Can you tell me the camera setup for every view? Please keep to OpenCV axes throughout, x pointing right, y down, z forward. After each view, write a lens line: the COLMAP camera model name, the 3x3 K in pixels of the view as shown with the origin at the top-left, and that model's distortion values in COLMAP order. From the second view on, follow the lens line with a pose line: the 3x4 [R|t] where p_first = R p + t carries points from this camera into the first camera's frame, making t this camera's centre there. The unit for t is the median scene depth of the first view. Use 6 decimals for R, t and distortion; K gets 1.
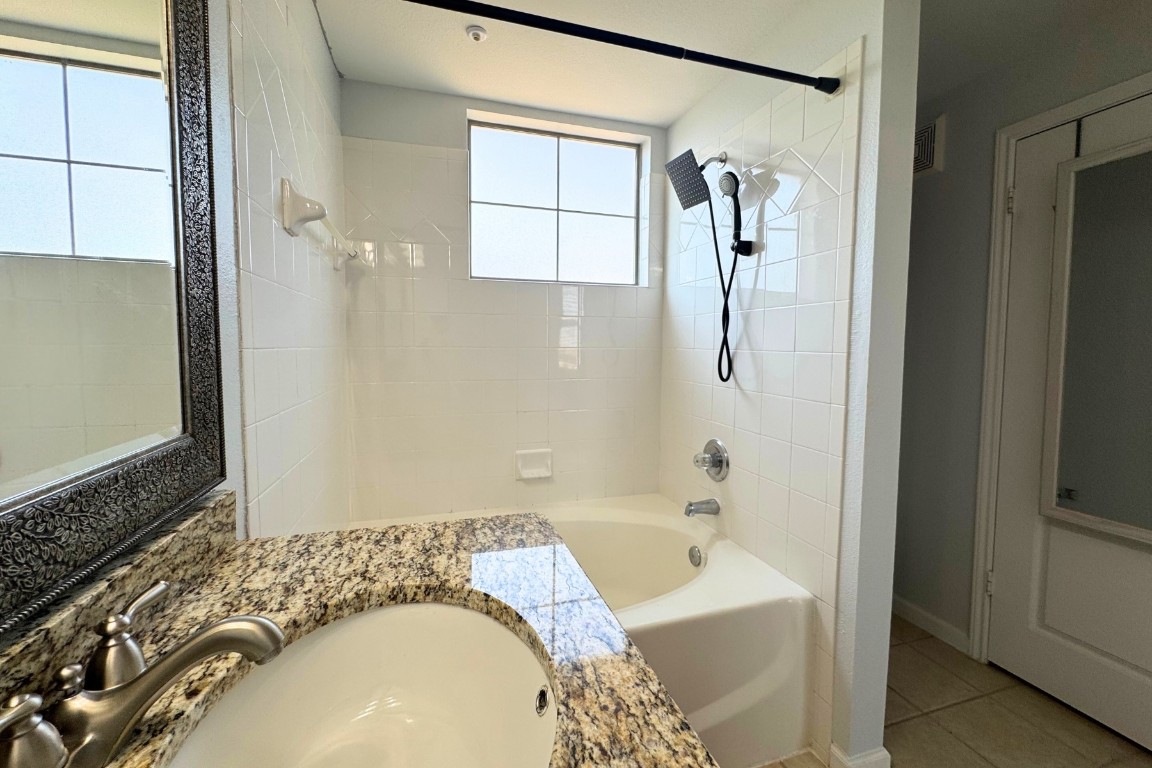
lens RADIAL K [[504.2, 0, 607.7], [0, 504.2, 381.3], [0, 0, 1]] dist [0.000595, 0.000188]
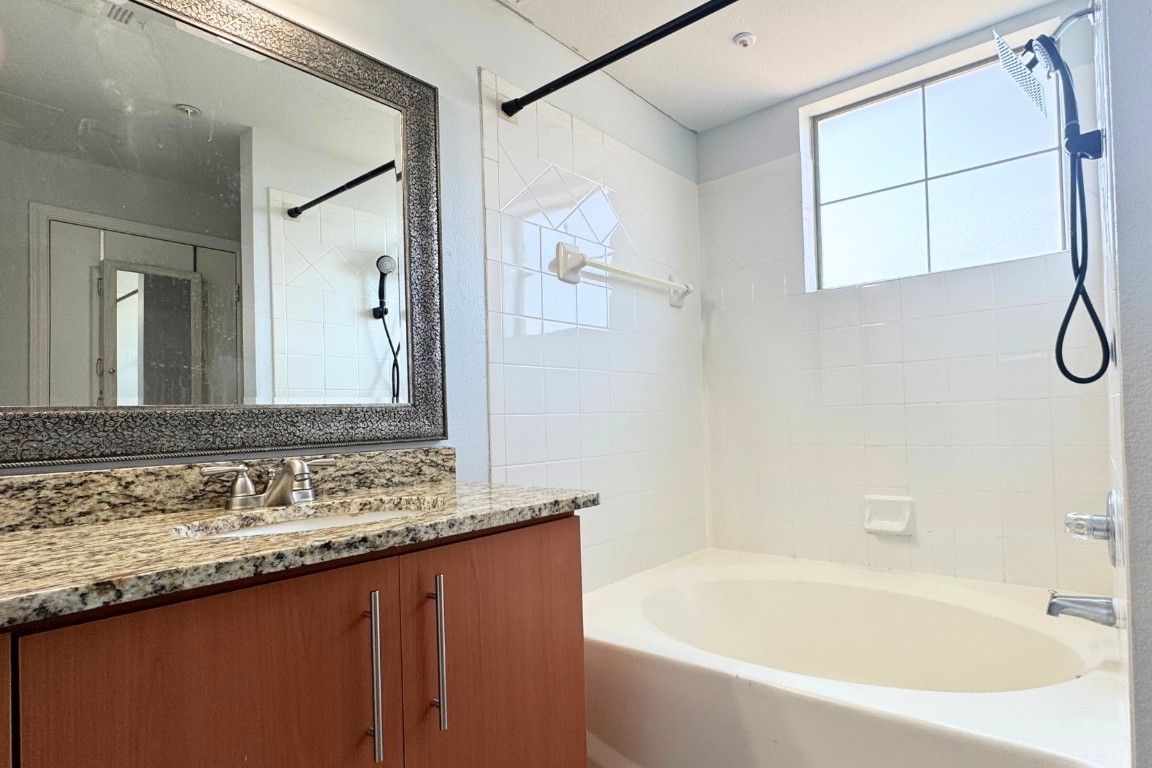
lens RADIAL K [[611.1, 0, 622.7], [0, 611.1, 420.5], [0, 0, 1]] dist [-0.001183, 0.000645]
pose [[0.533482, -0.015926, -0.845661, 0.499819], [-0.030000, 0.998837, -0.037736, 0.079092], [0.845279, 0.045501, 0.532384, 0.173076]]
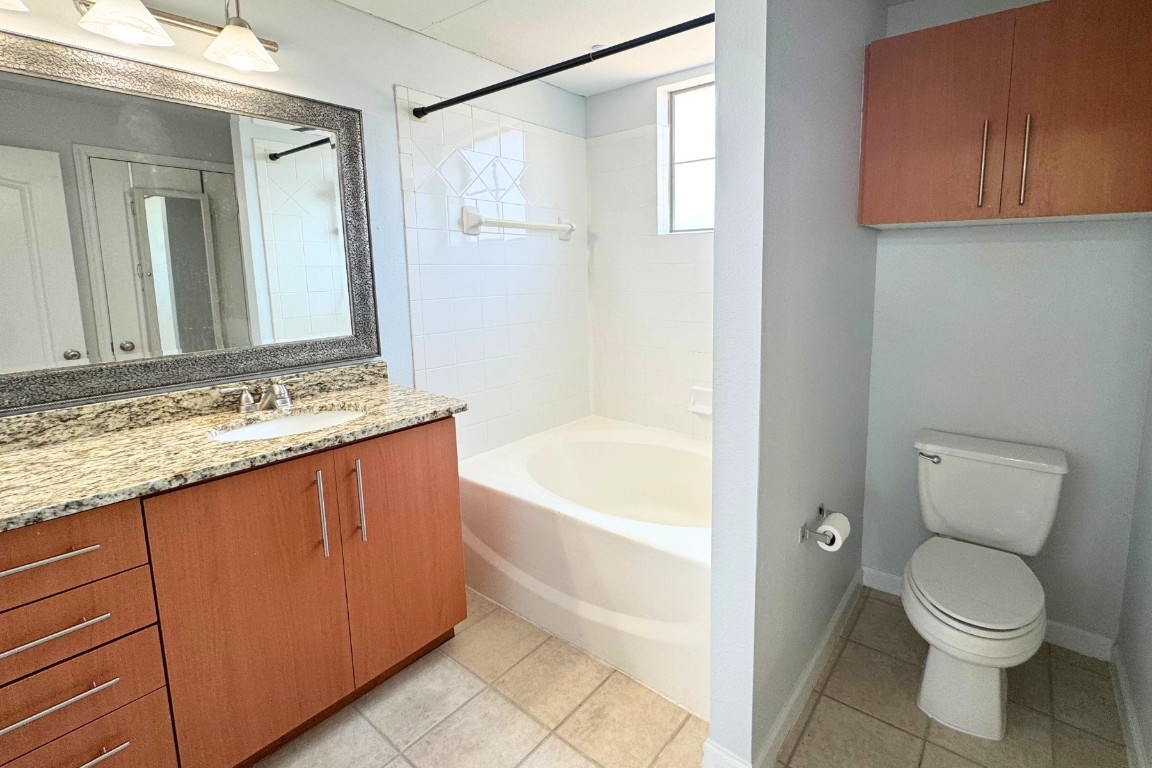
lens RADIAL K [[537.8, 0, 576.8], [0, 537.8, 365.1], [0, 0, 1]] dist [-0.001547, -0.000663]
pose [[0.512187, 0.137552, -0.847788, 0.797446], [-0.047806, 0.990128, 0.131765, -0.061502], [0.857542, -0.026958, 0.513706, 0.193743]]
